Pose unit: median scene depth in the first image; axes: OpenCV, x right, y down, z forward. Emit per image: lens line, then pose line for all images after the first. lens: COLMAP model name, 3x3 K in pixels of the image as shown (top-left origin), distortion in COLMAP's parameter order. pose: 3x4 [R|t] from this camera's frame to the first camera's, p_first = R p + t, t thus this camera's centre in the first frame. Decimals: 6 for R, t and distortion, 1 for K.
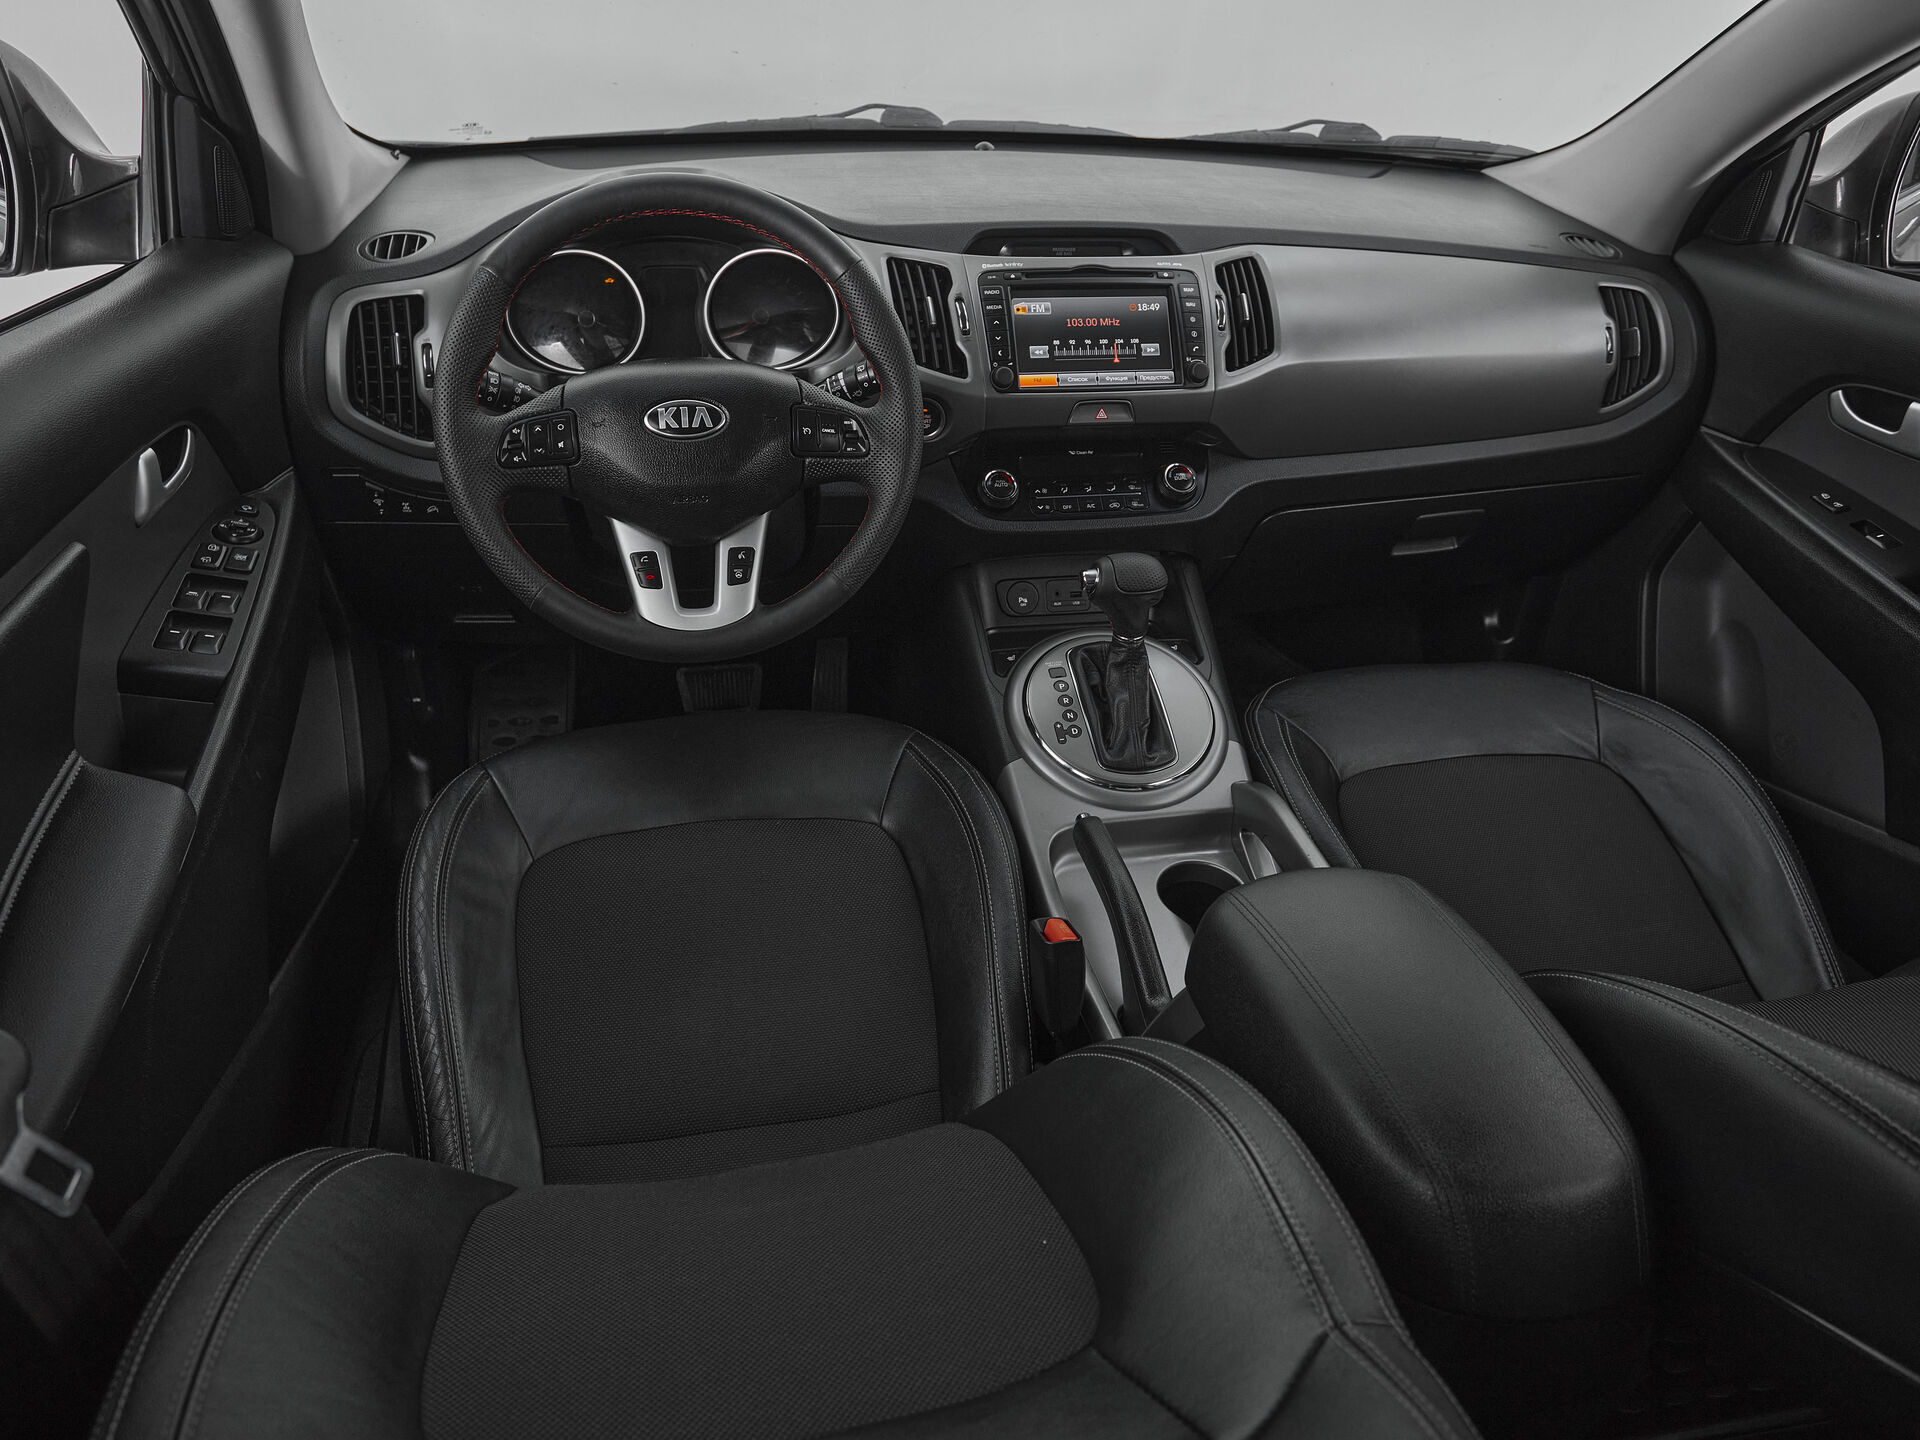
lens RADIAL K [[1297.8, 0, 941.1], [0, 1297.8, 722.5], [0, 0, 1]] dist [-0.071423, 0.048066]
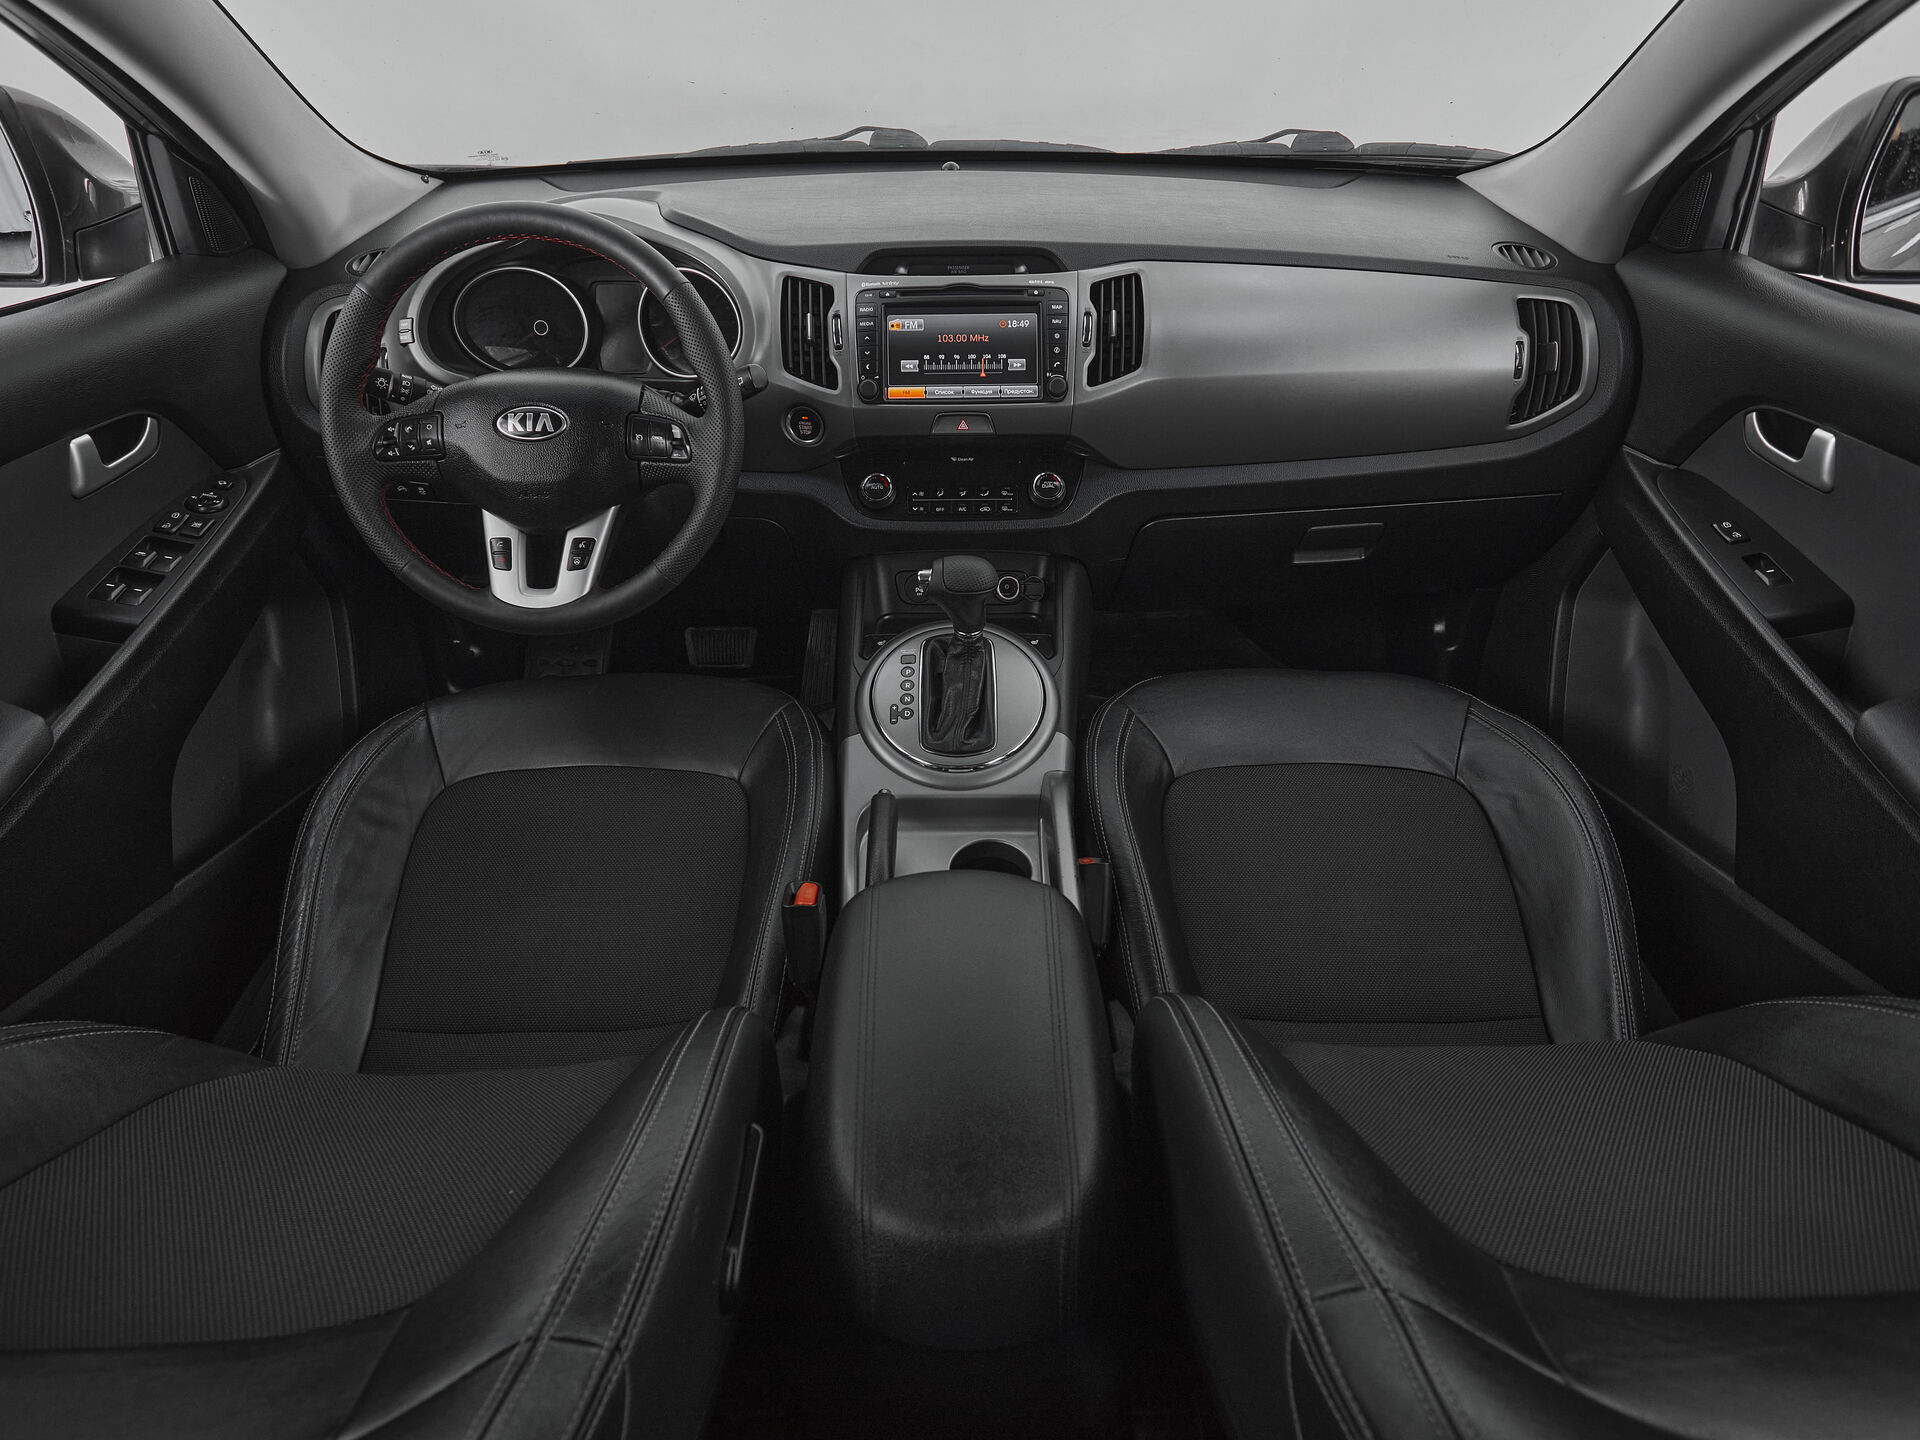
lens RADIAL K [[1089.5, 0, 949.3], [0, 1089.5, 727.4], [0, 0, 1]] dist [0.012214, -0.010365]
pose [[0.979606, 0.078498, -0.184960, 0.300747], [-0.067351, 0.995557, 0.065807, -0.043917], [0.189304, -0.052008, 0.980540, 0.079558]]
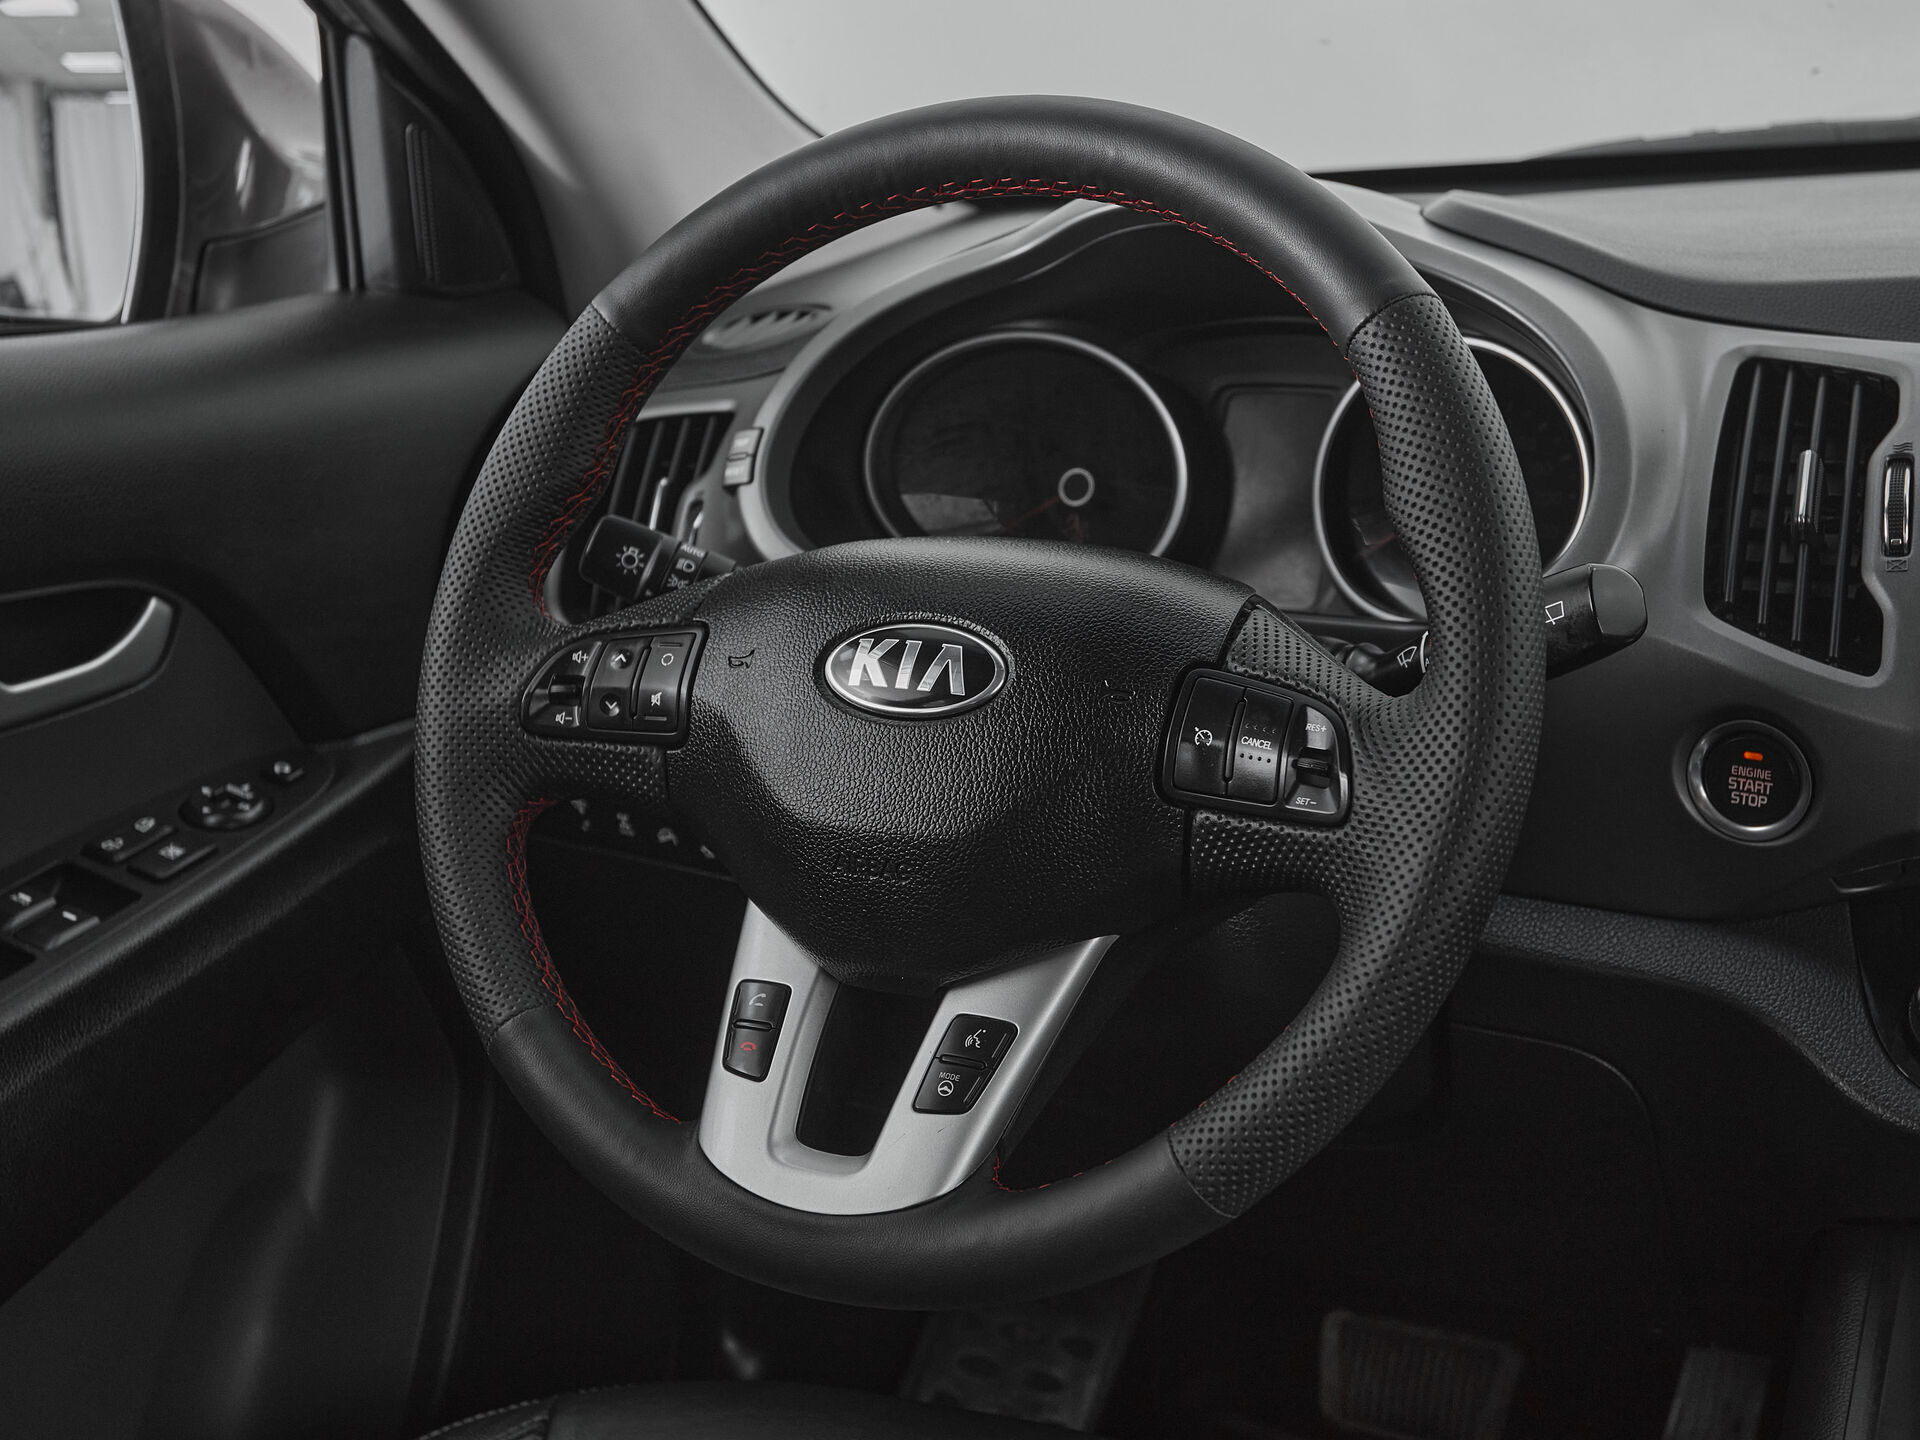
lens RADIAL K [[2205.2, 0, 960.0], [0, 2205.2, 720.0], [0, 0, 1]] dist [-0.005294, 0.009334]
pose [[0.777559, 0.095118, -0.621574, 0.188921], [-0.261524, 0.947862, -0.182105, -0.082928], [0.571845, 0.304154, 0.761895, 0.406127]]
